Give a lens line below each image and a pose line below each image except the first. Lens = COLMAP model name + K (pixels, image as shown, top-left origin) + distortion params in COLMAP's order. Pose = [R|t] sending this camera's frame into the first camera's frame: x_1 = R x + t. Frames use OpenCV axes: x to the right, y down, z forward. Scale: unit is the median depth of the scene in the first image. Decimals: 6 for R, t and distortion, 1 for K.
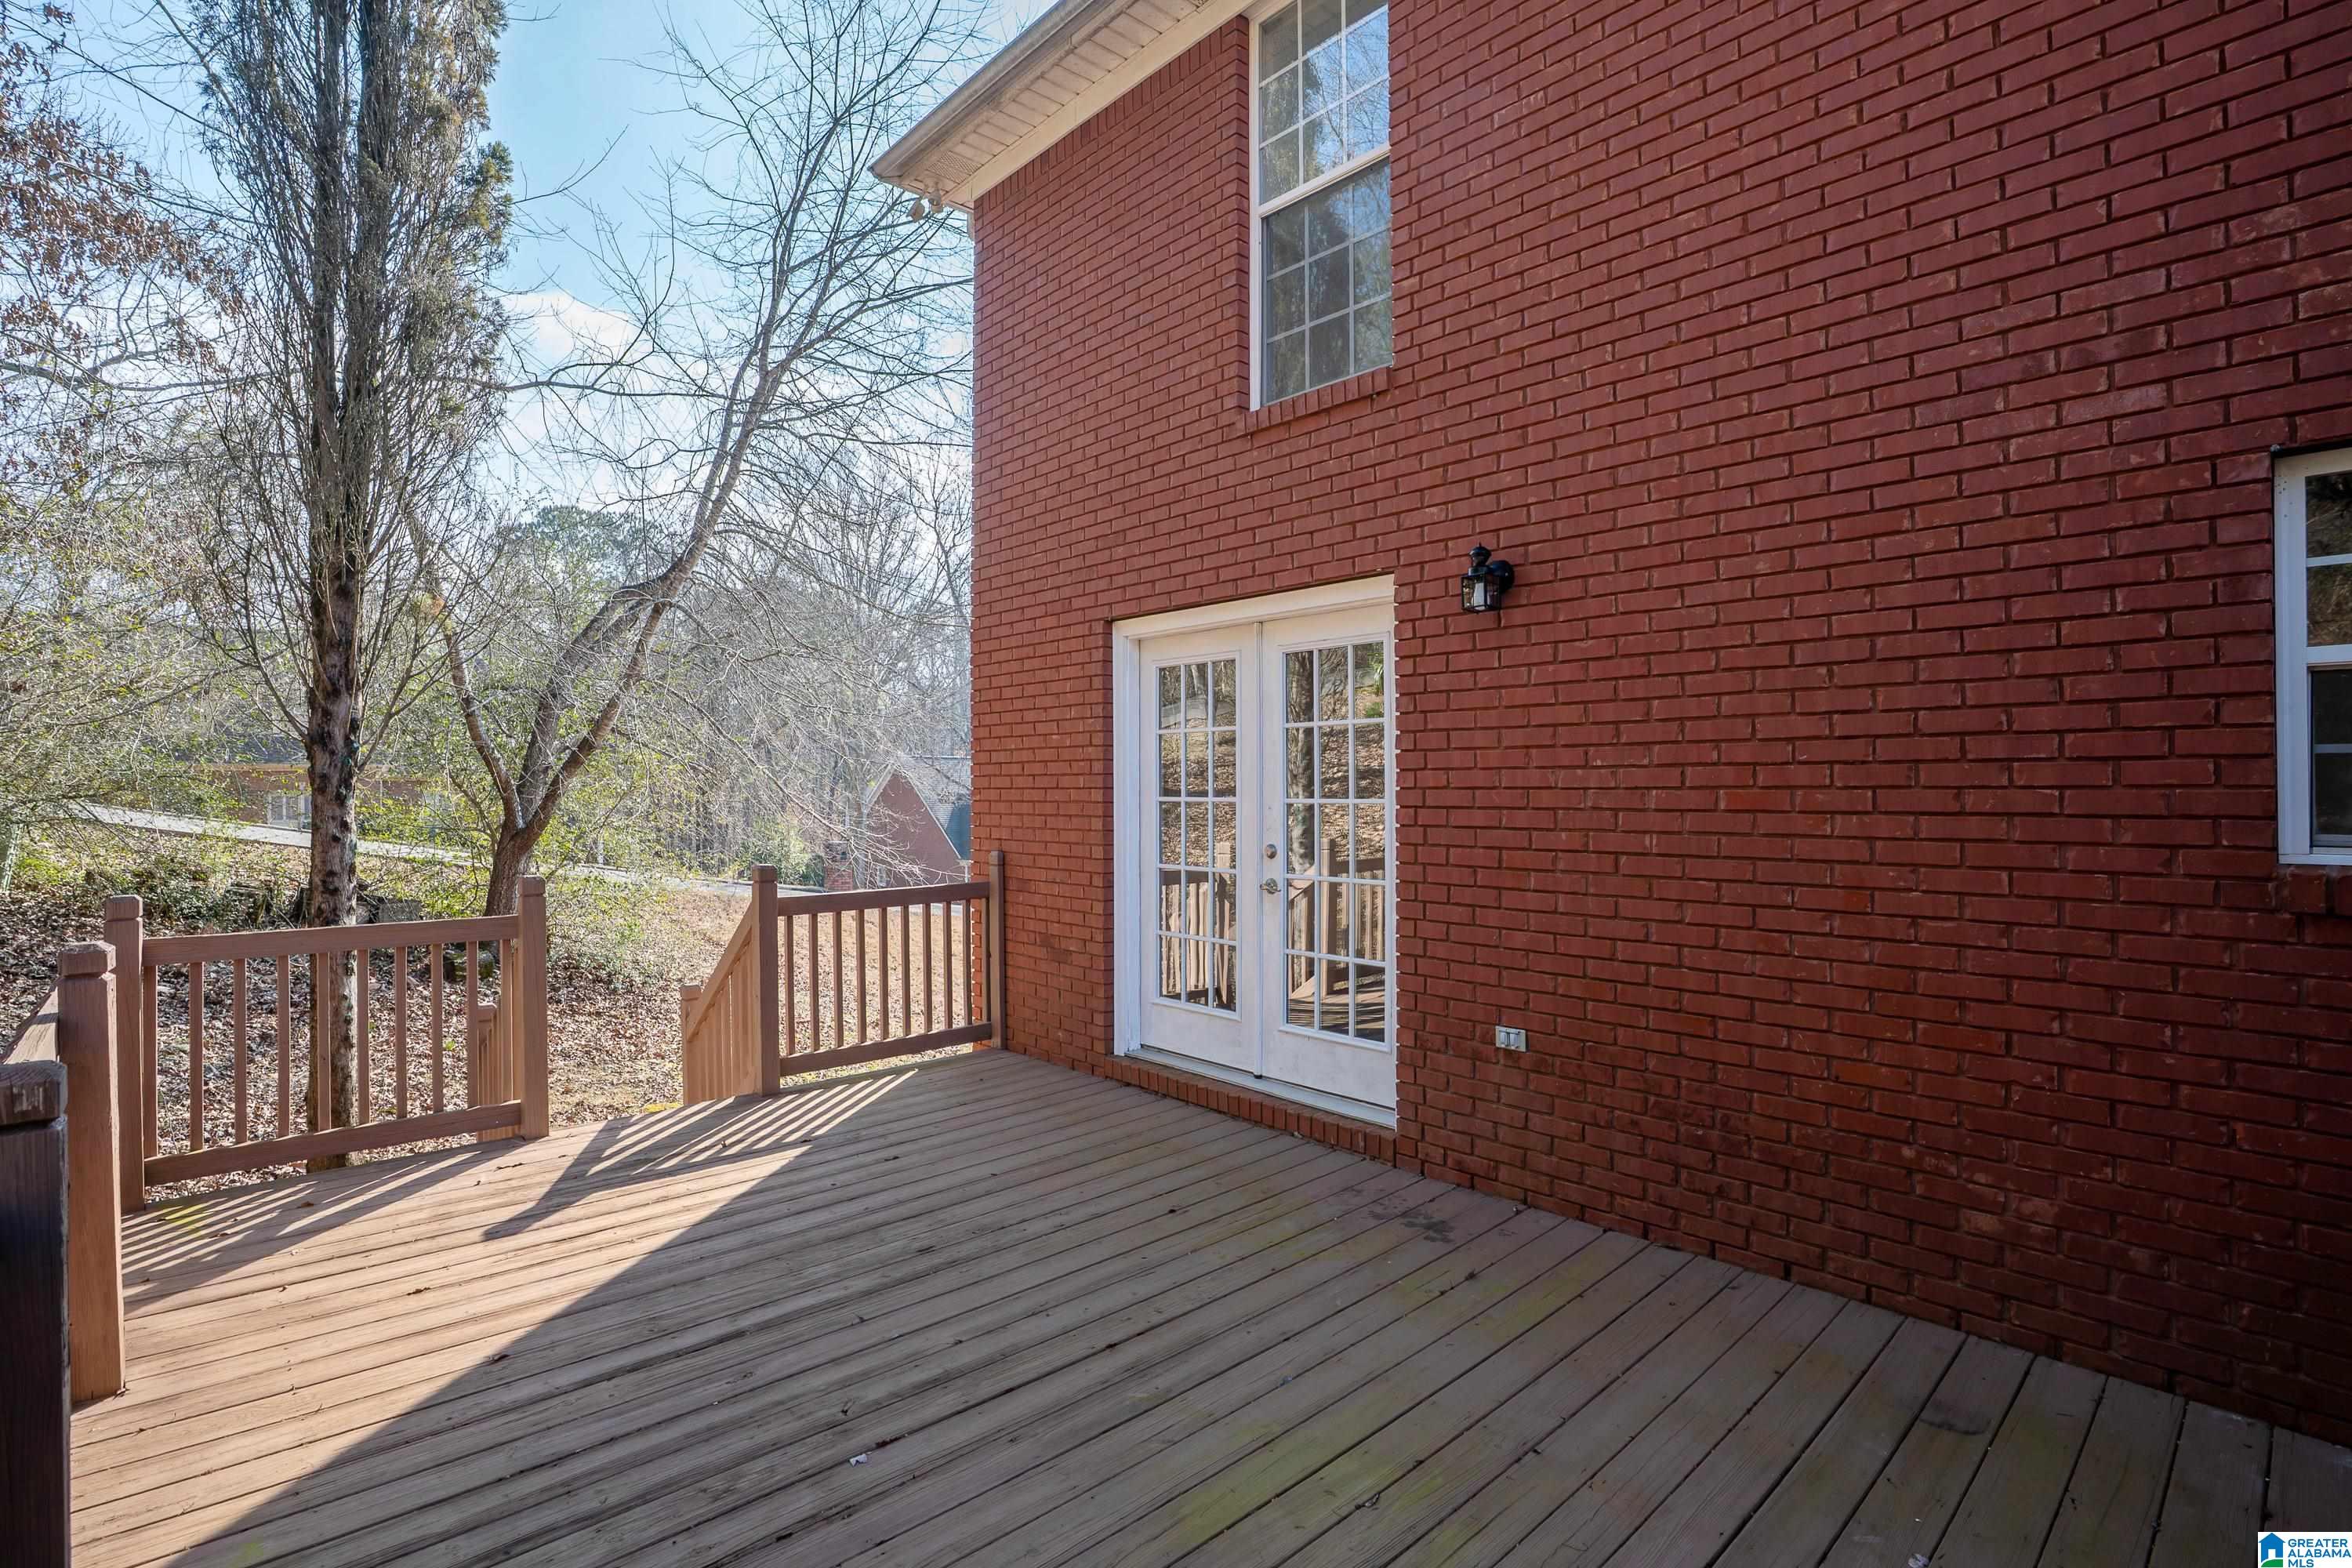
lens RADIAL K [[1109.7, 0, 1172.3], [0, 1109.7, 780.8], [0, 0, 1]] dist [-0.016483, 0.001859]
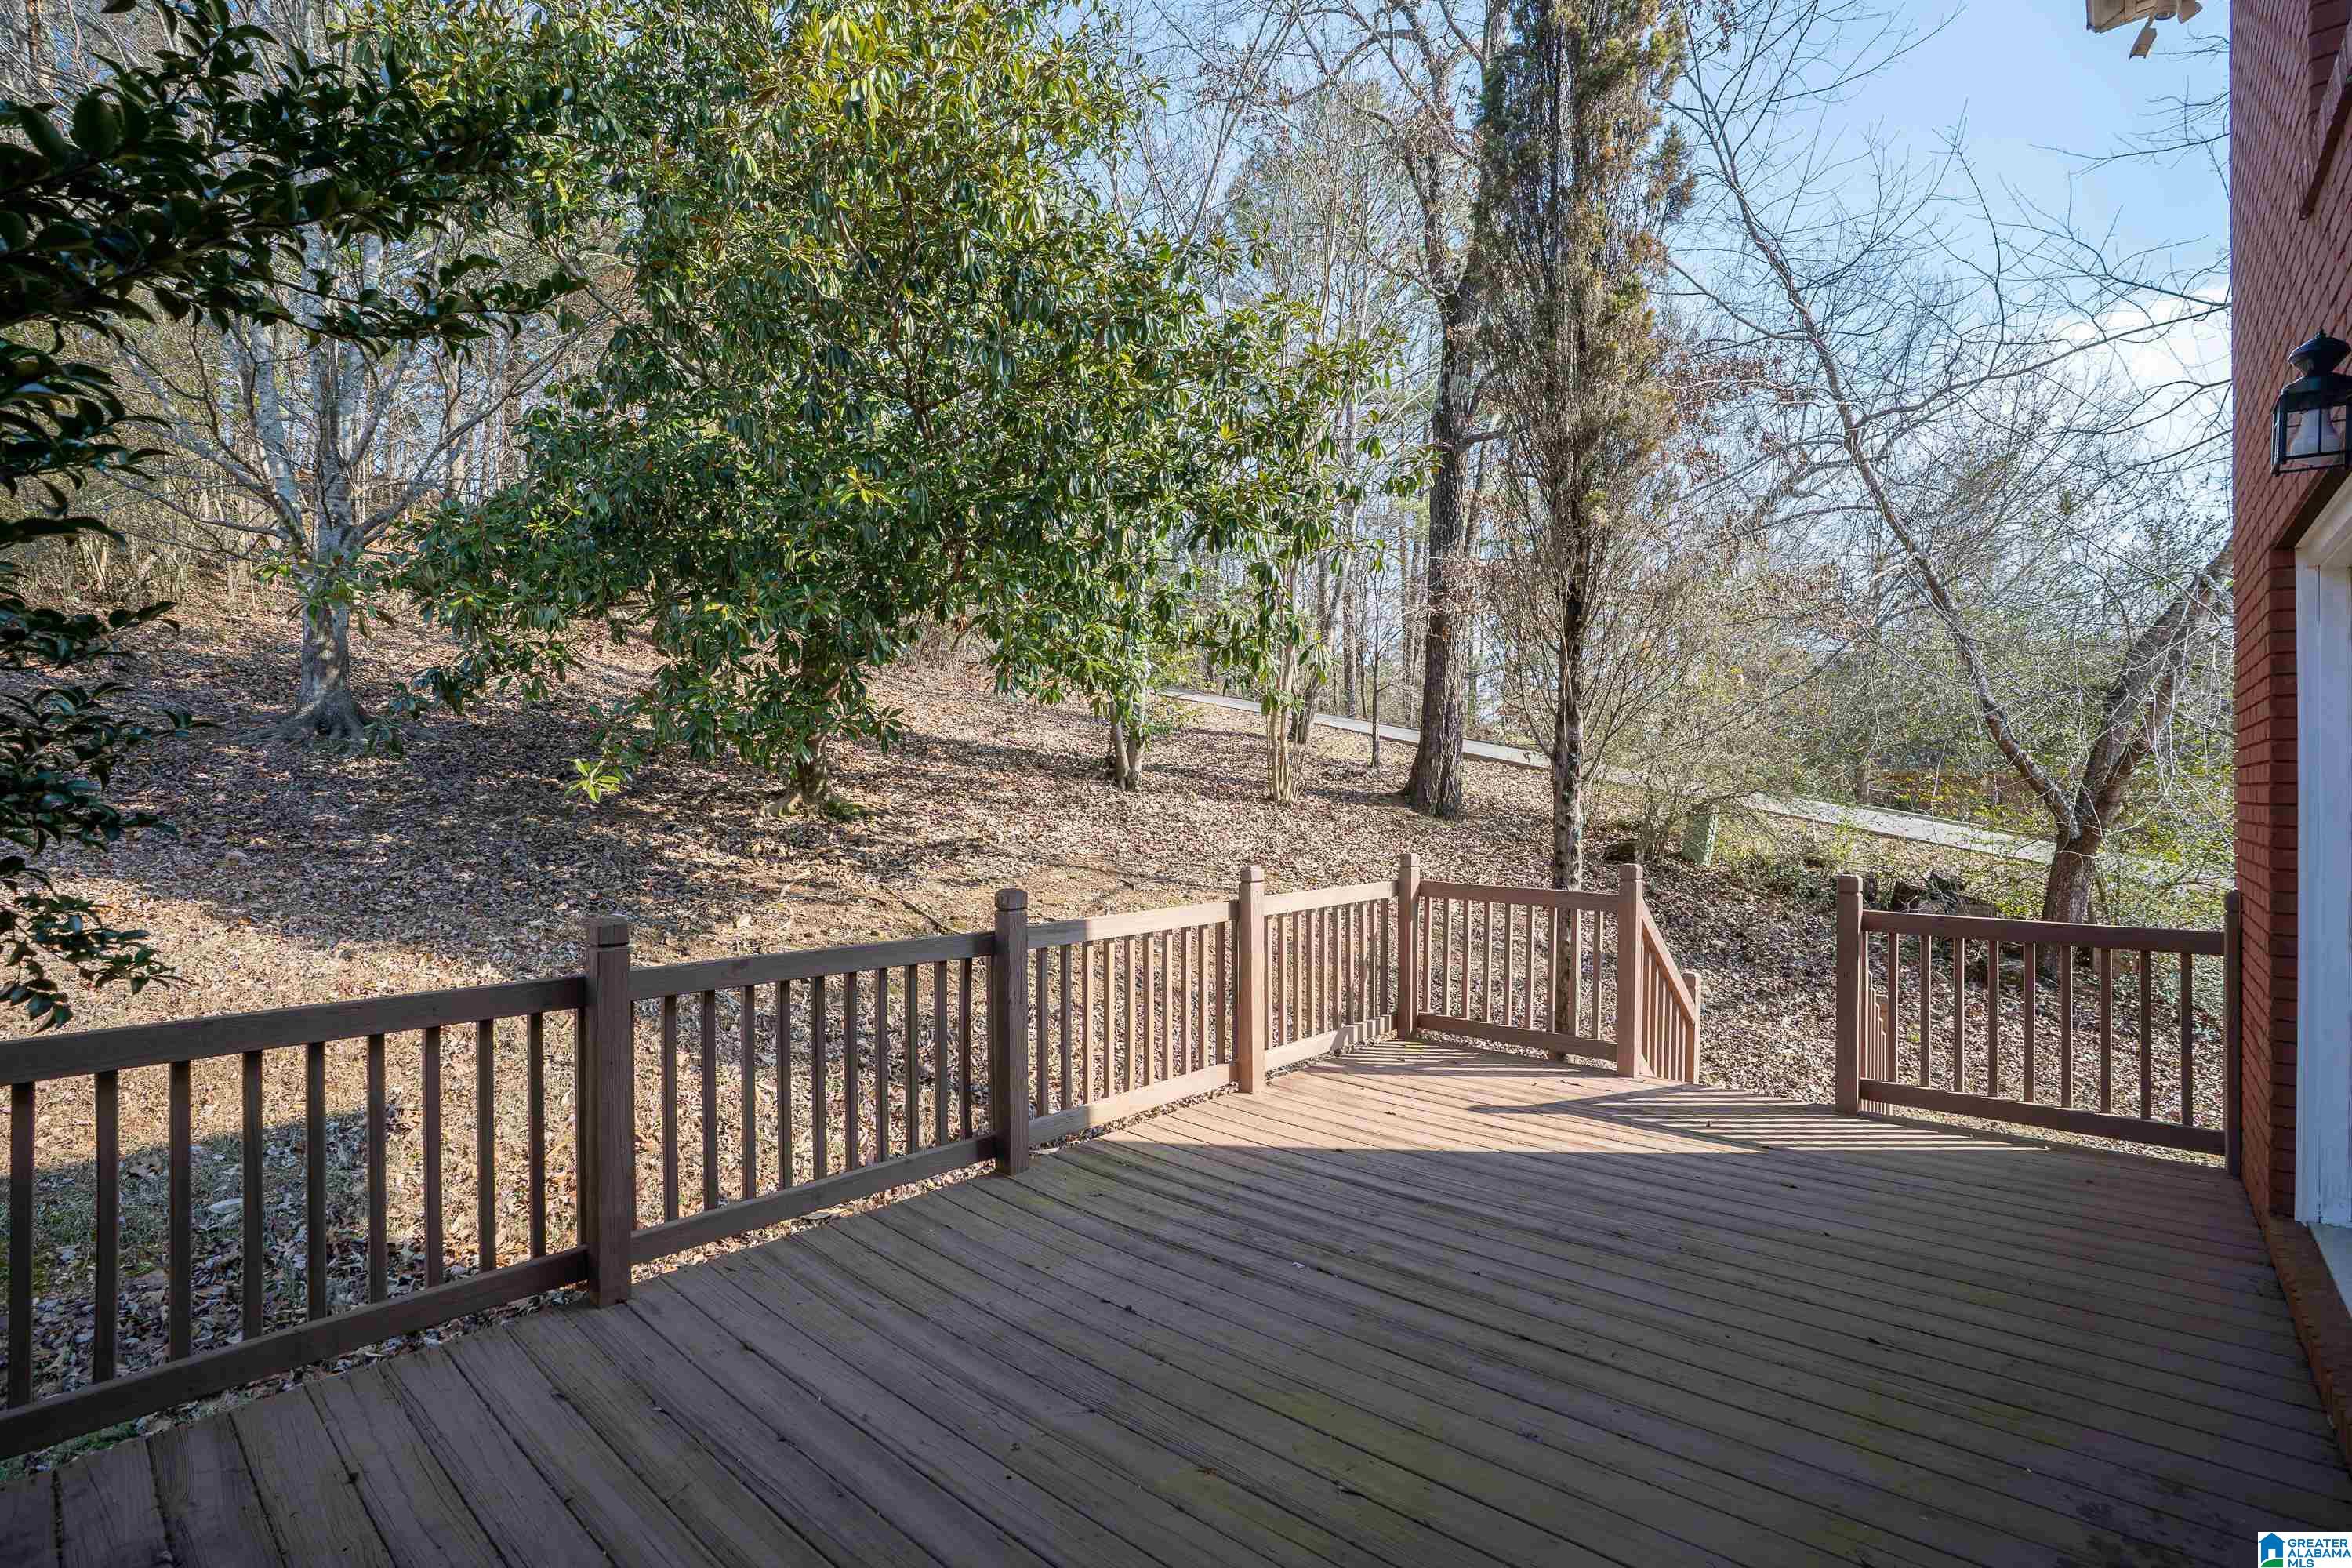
lens RADIAL K [[1109.7, 0, 1187.0], [0, 1109.7, 790.3], [0, 0, 1]] dist [-0.016483, 0.001859]
pose [[0.120414, -0.002773, -0.992720, 0.694019], [0.002904, 0.999993, -0.002441, 0.008469], [0.992720, -0.002588, 0.120421, 0.435575]]
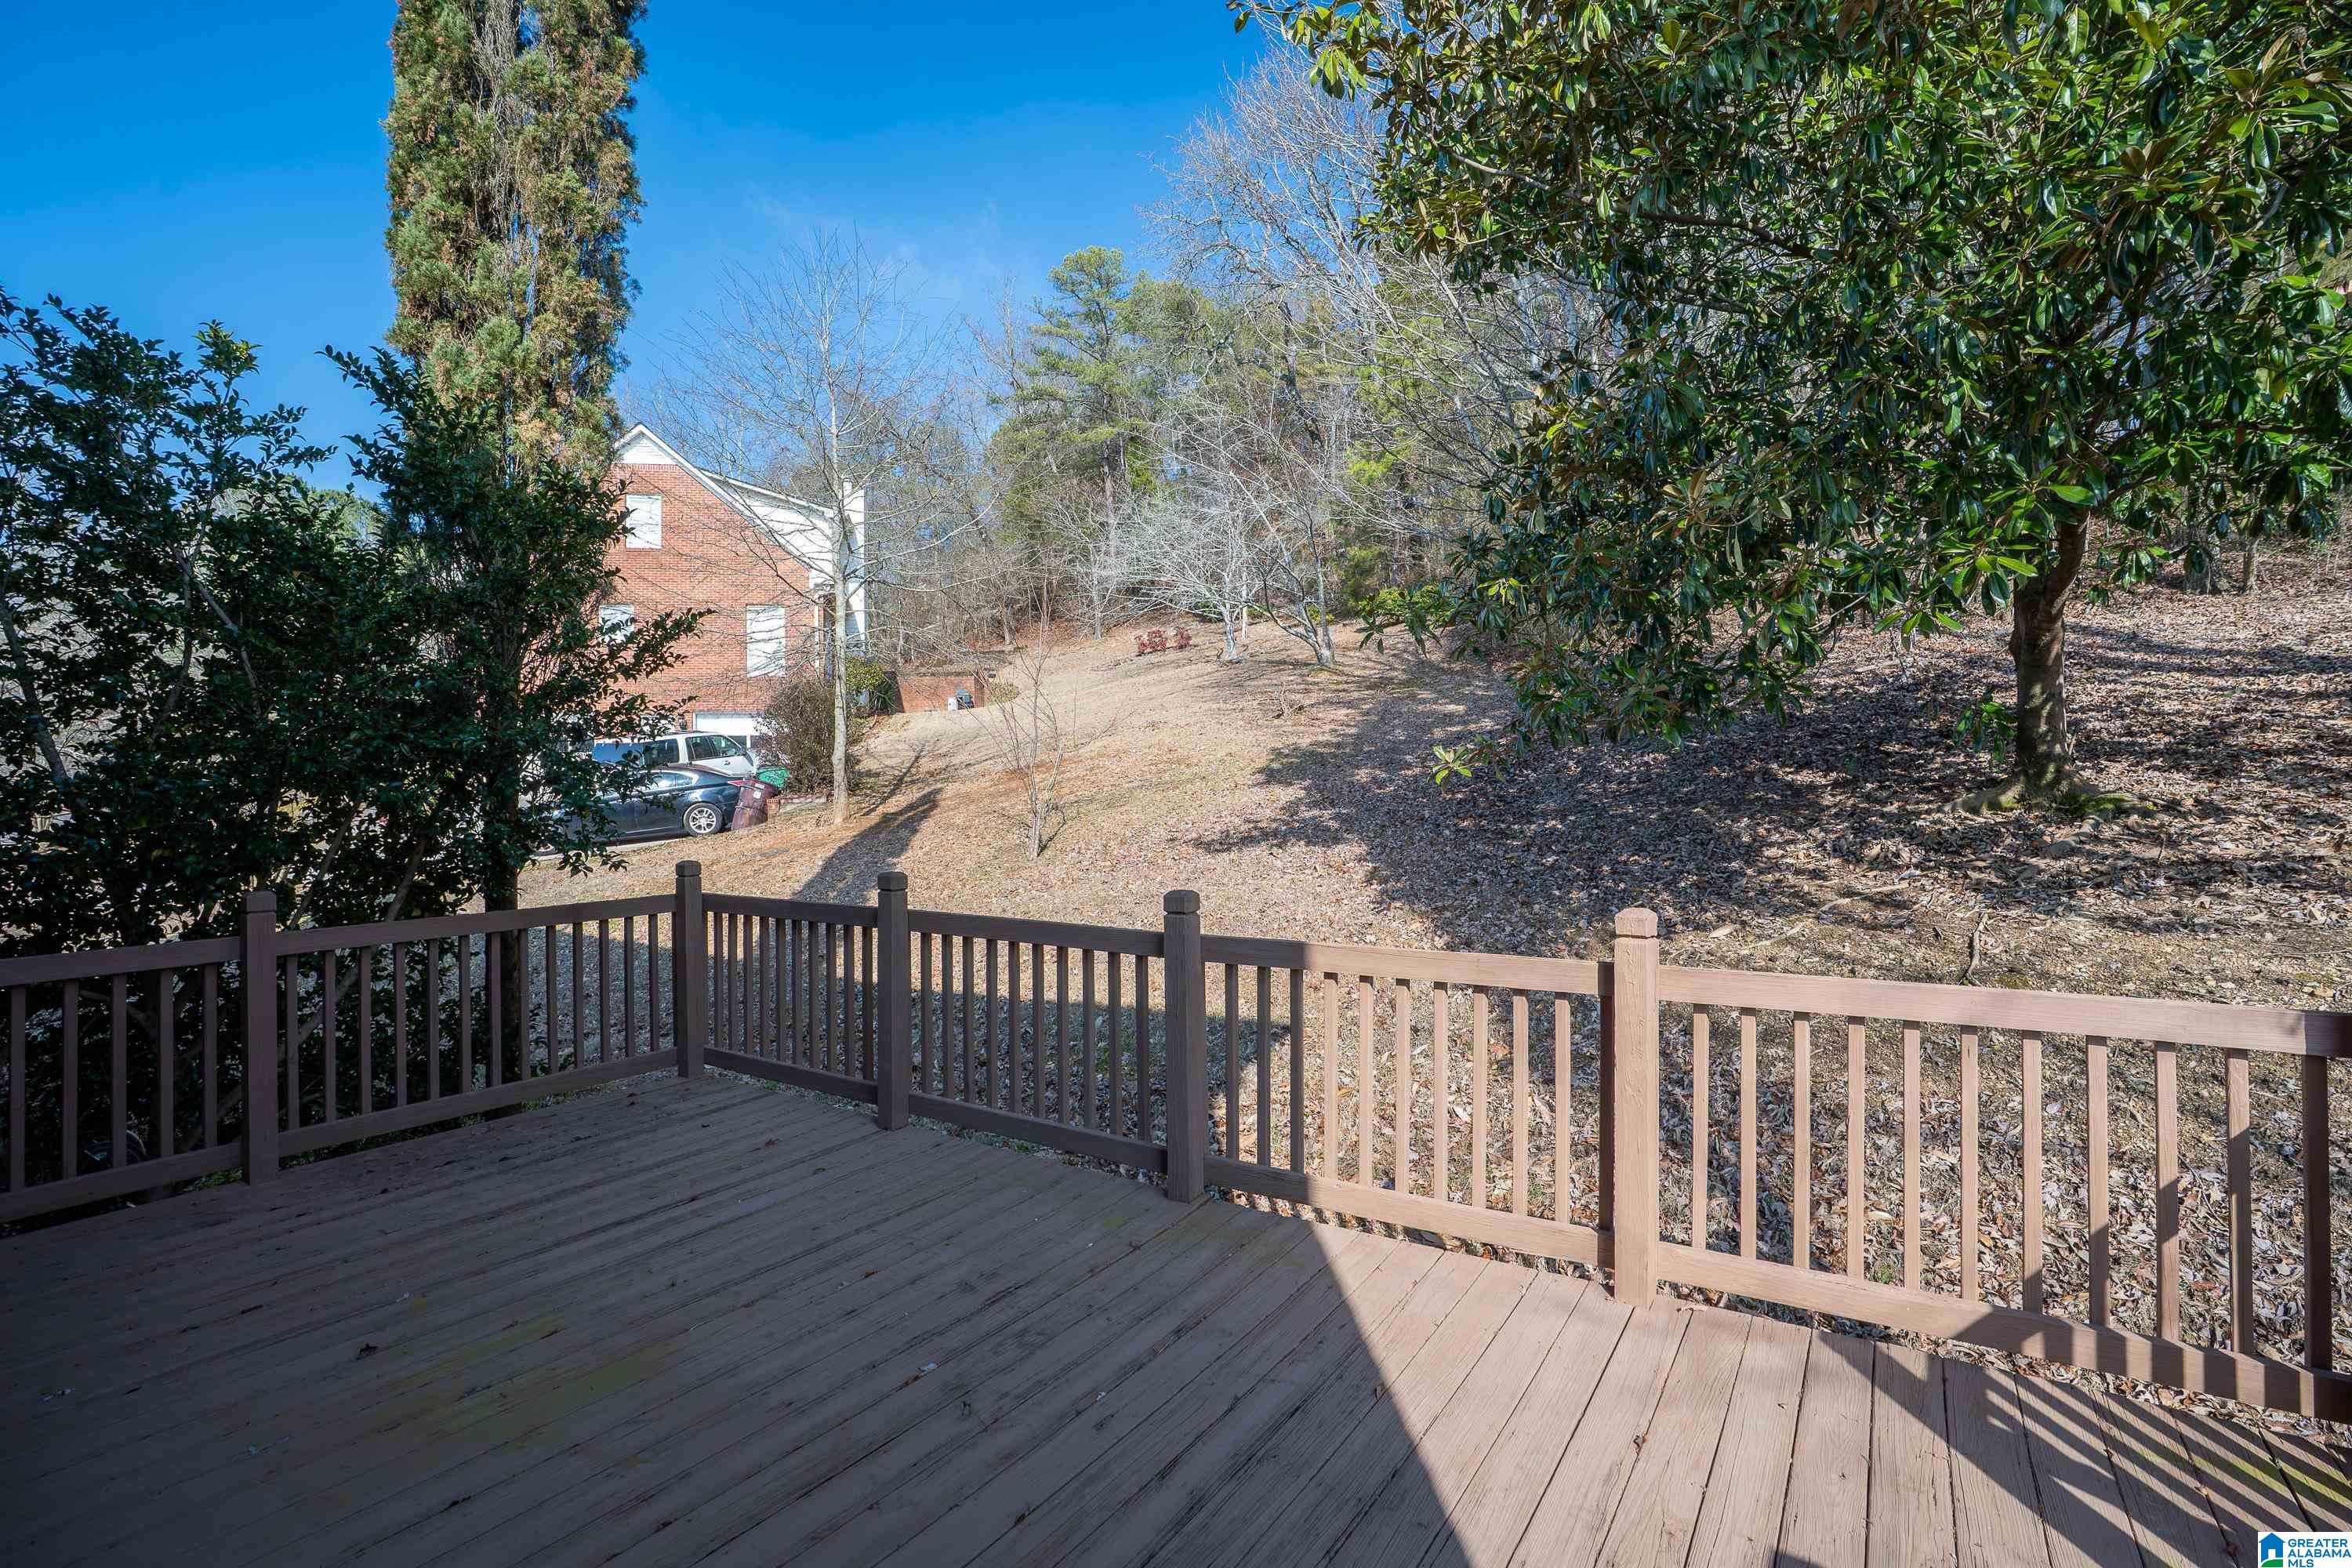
lens RADIAL K [[1109.7, 0, 1194.7], [0, 1109.7, 774.7], [0, 0, 1]] dist [-0.016483, 0.001859]
pose [[-0.963472, 0.001224, -0.267806, -0.150255], [0.004335, 0.999930, -0.011025, 0.009153], [0.267773, -0.011783, -0.963410, 1.370120]]
